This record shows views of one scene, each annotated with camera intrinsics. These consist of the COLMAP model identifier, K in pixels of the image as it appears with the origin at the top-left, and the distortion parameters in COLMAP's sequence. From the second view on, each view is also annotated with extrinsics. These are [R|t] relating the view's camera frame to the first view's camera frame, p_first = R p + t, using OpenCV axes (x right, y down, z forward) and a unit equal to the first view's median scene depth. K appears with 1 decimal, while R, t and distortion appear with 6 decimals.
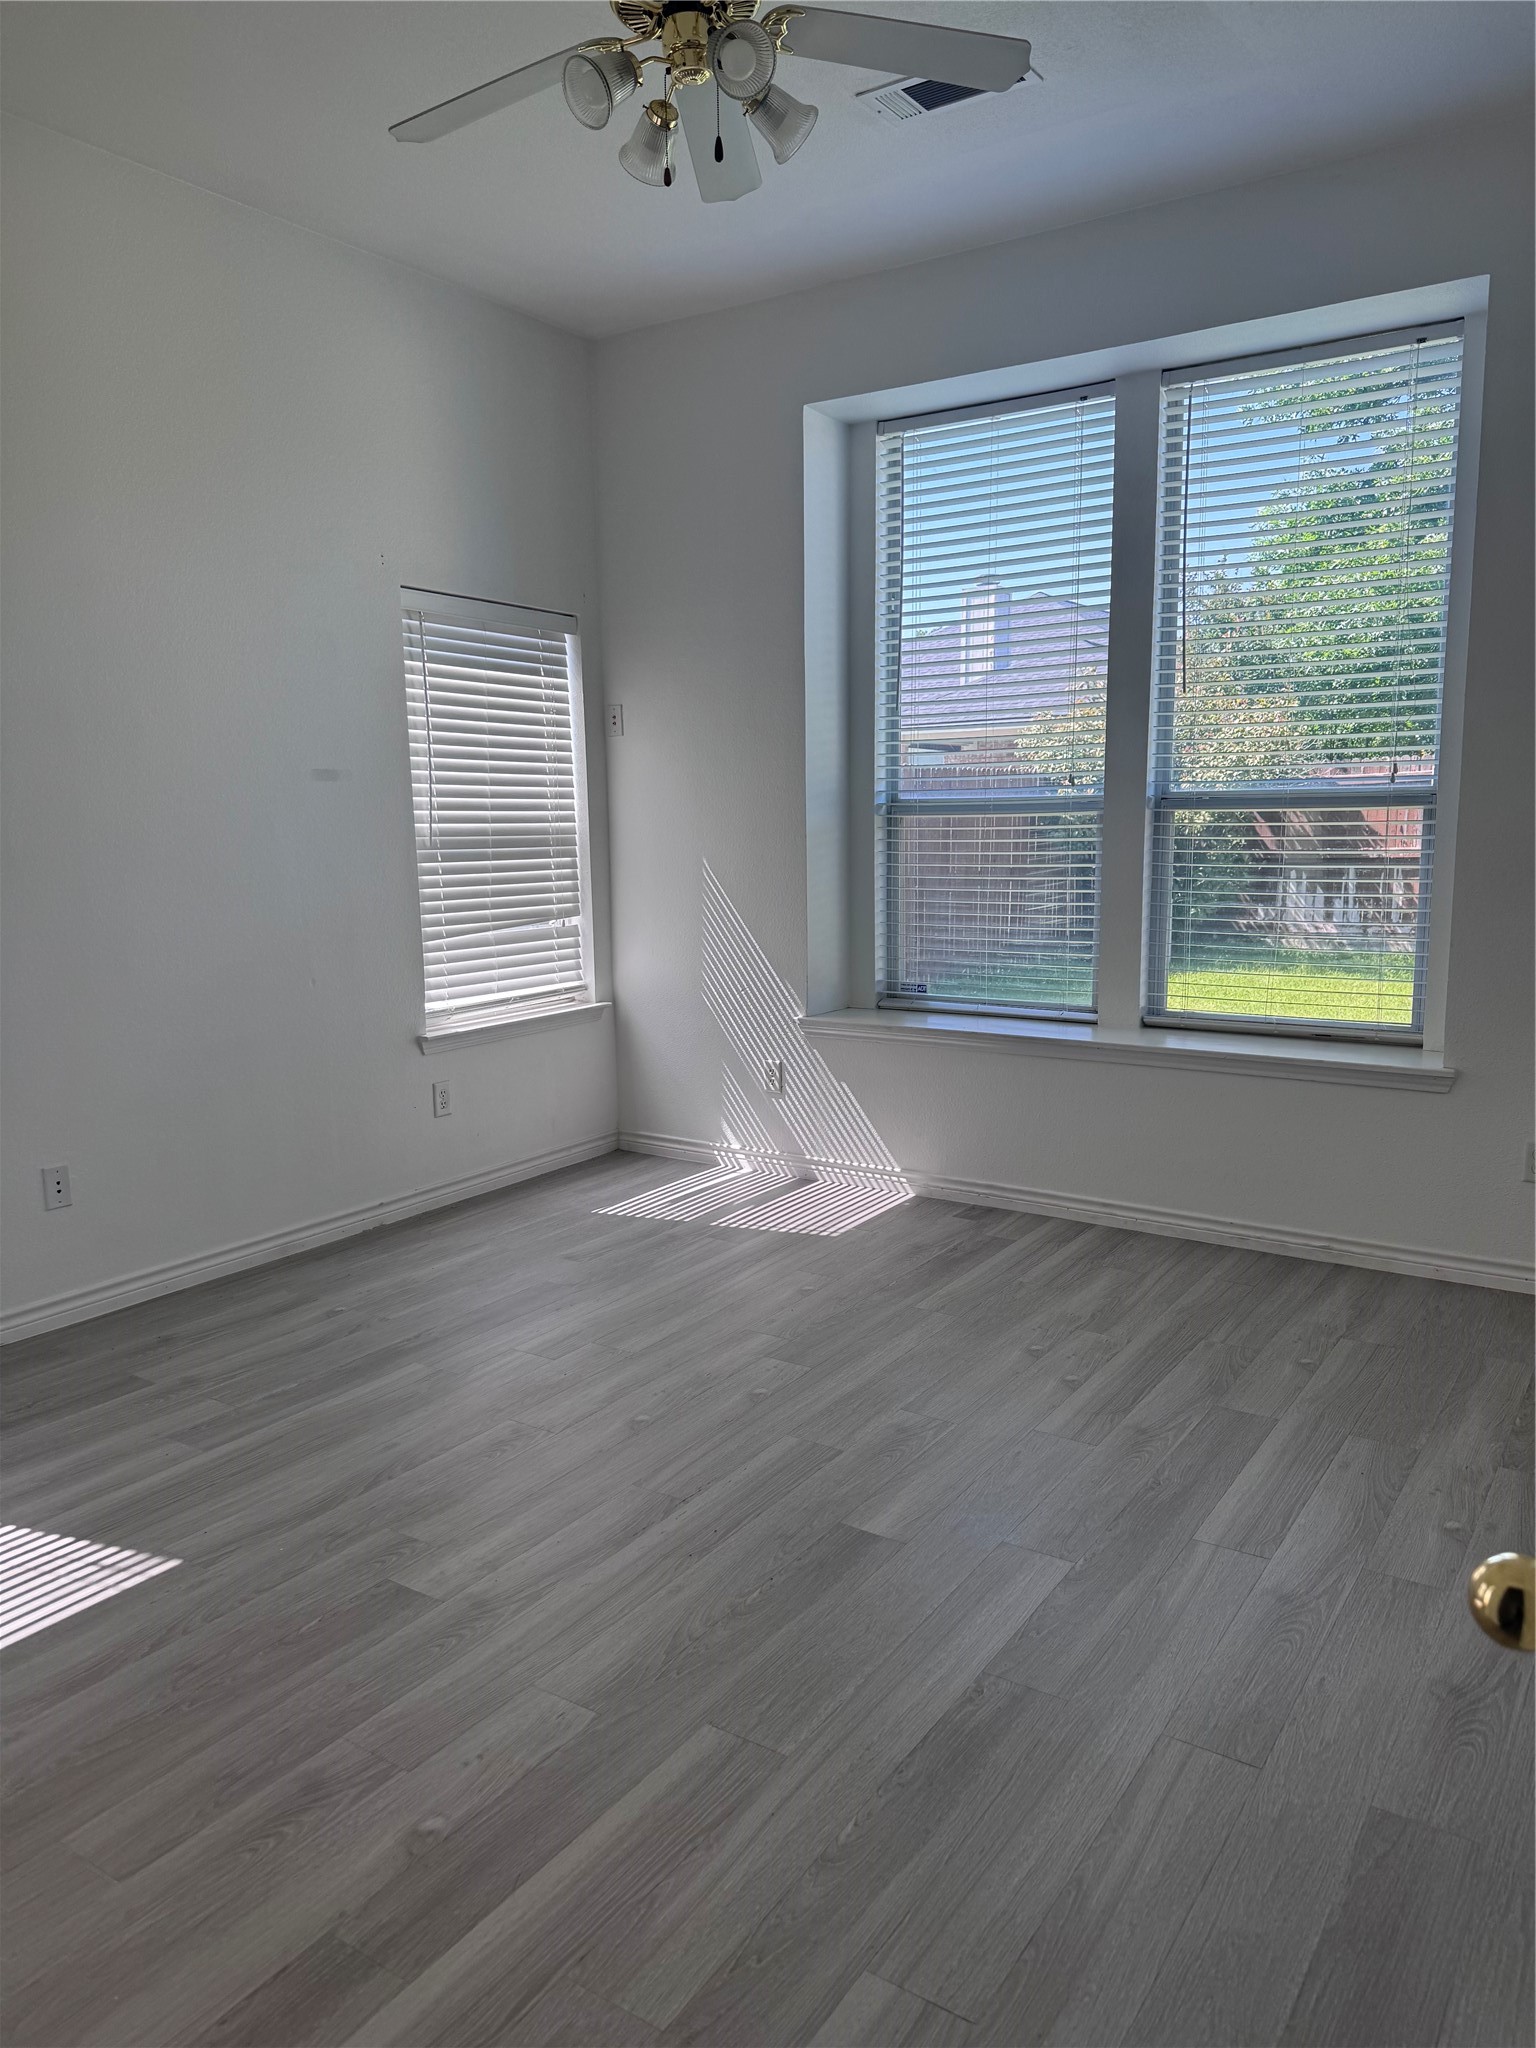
lens RADIAL K [[1429.3, 0, 766.2], [0, 1429.3, 1024.4], [0, 0, 1]] dist [0.004509, -0.004514]
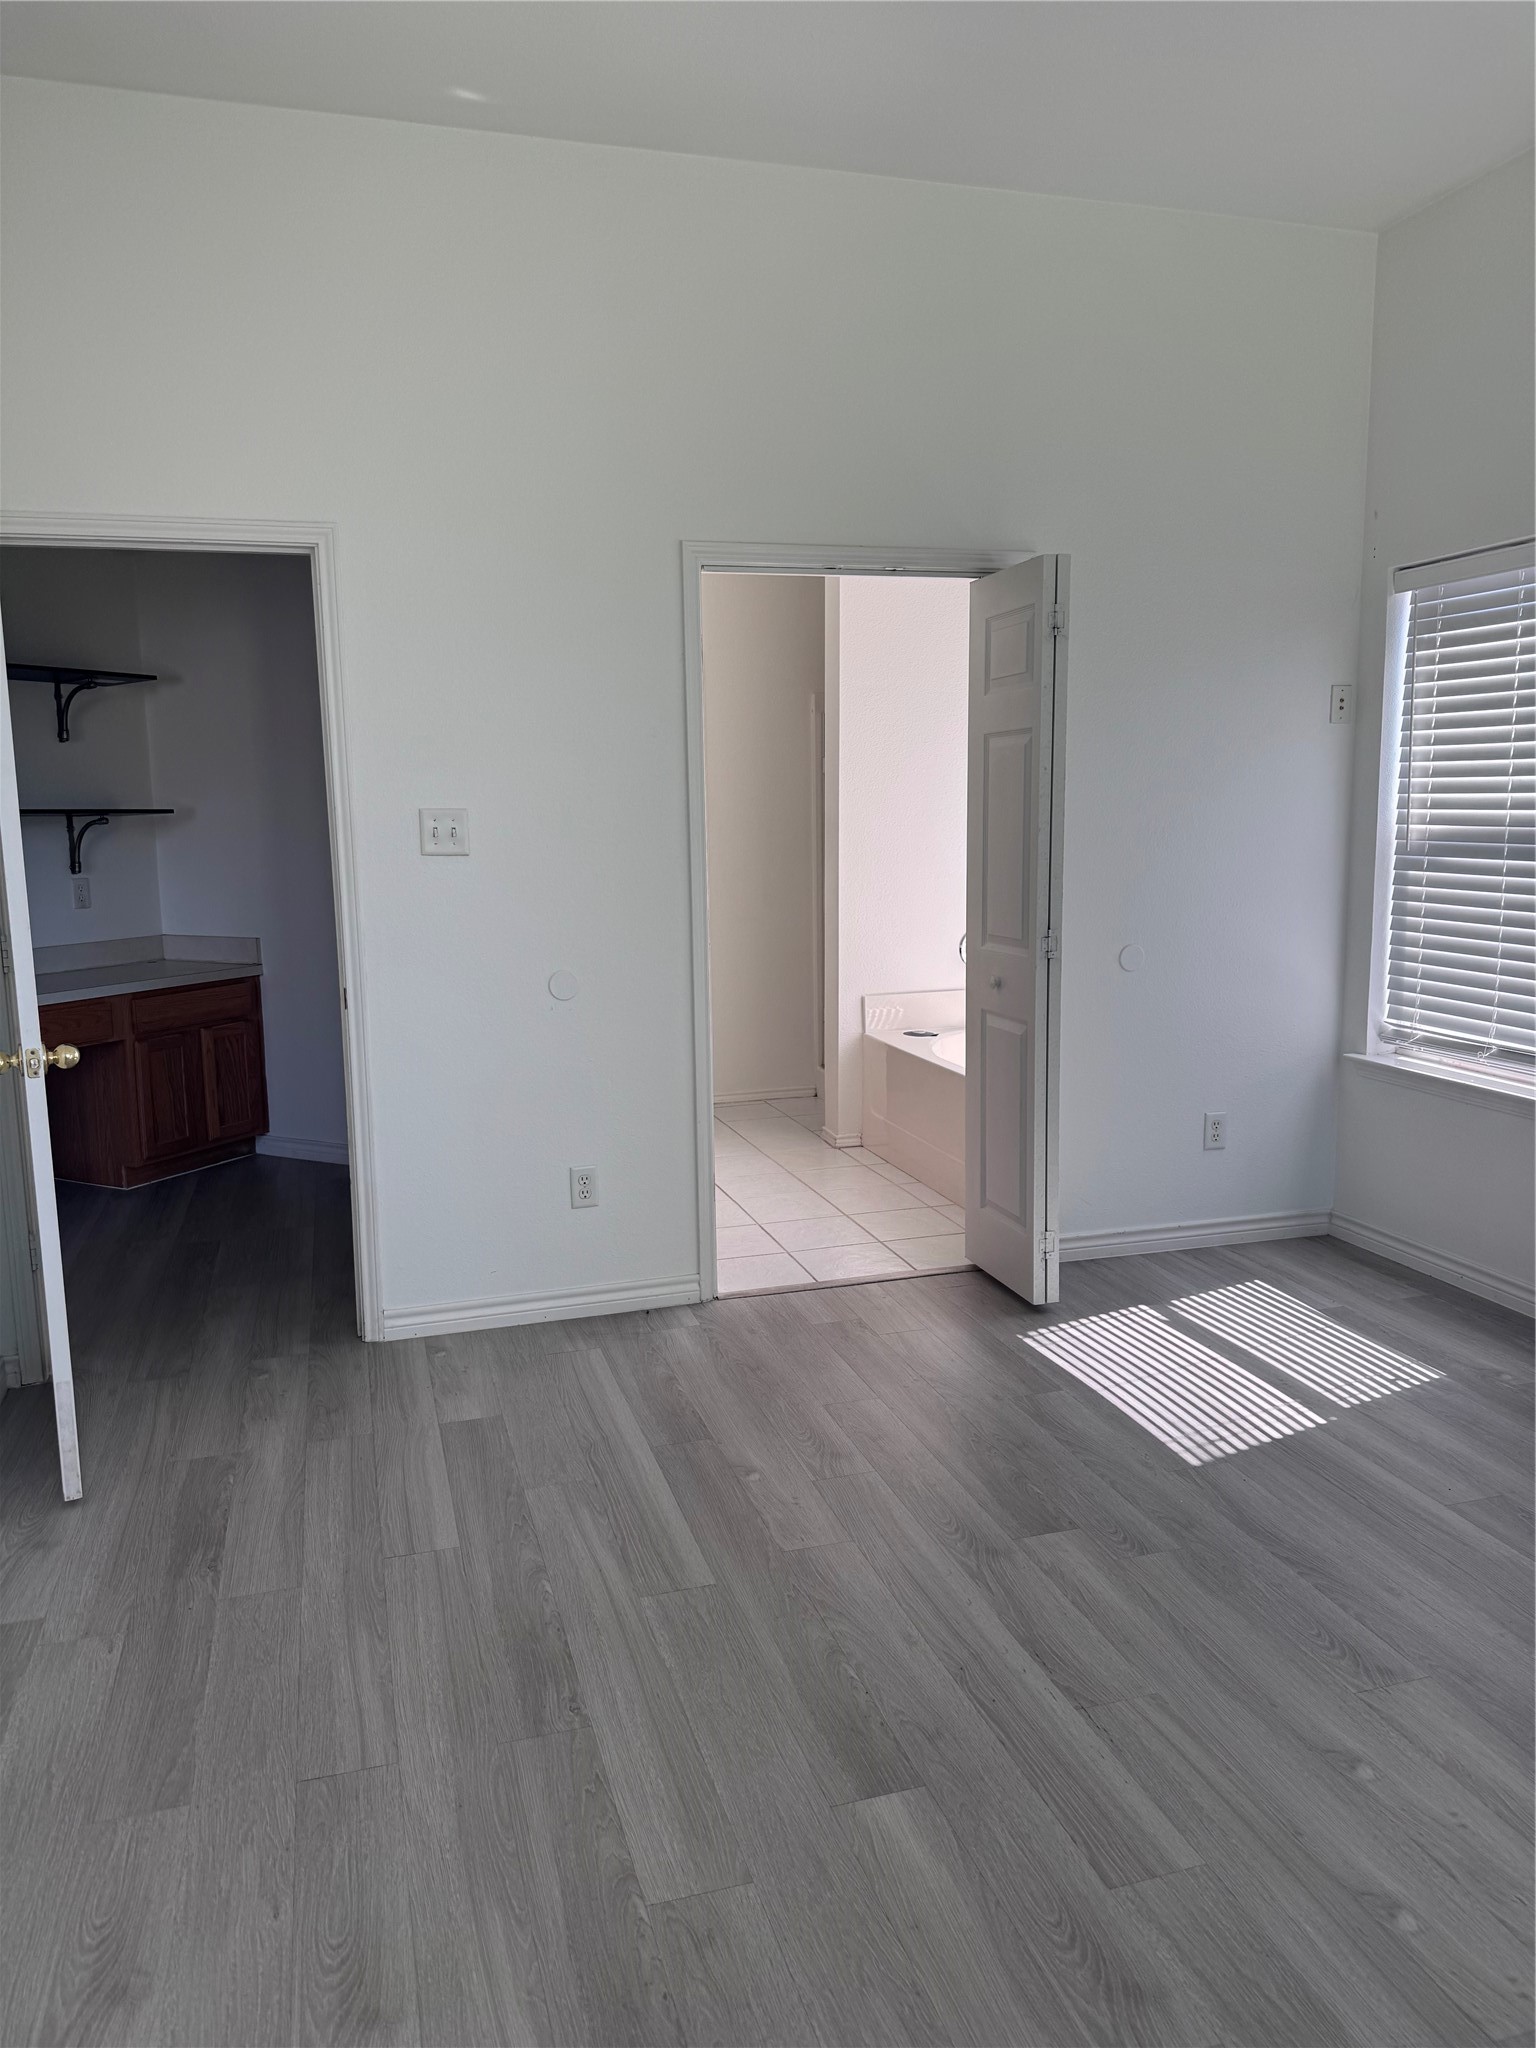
lens RADIAL K [[1429.3, 0, 766.8], [0, 1429.3, 1021.9], [0, 0, 1]] dist [0.004509, -0.004514]
pose [[-0.621286, 0.142155, -0.770581, 0.736698], [-0.101830, 0.960420, 0.259277, -0.266070], [0.776939, 0.239553, -0.582220, 1.497344]]
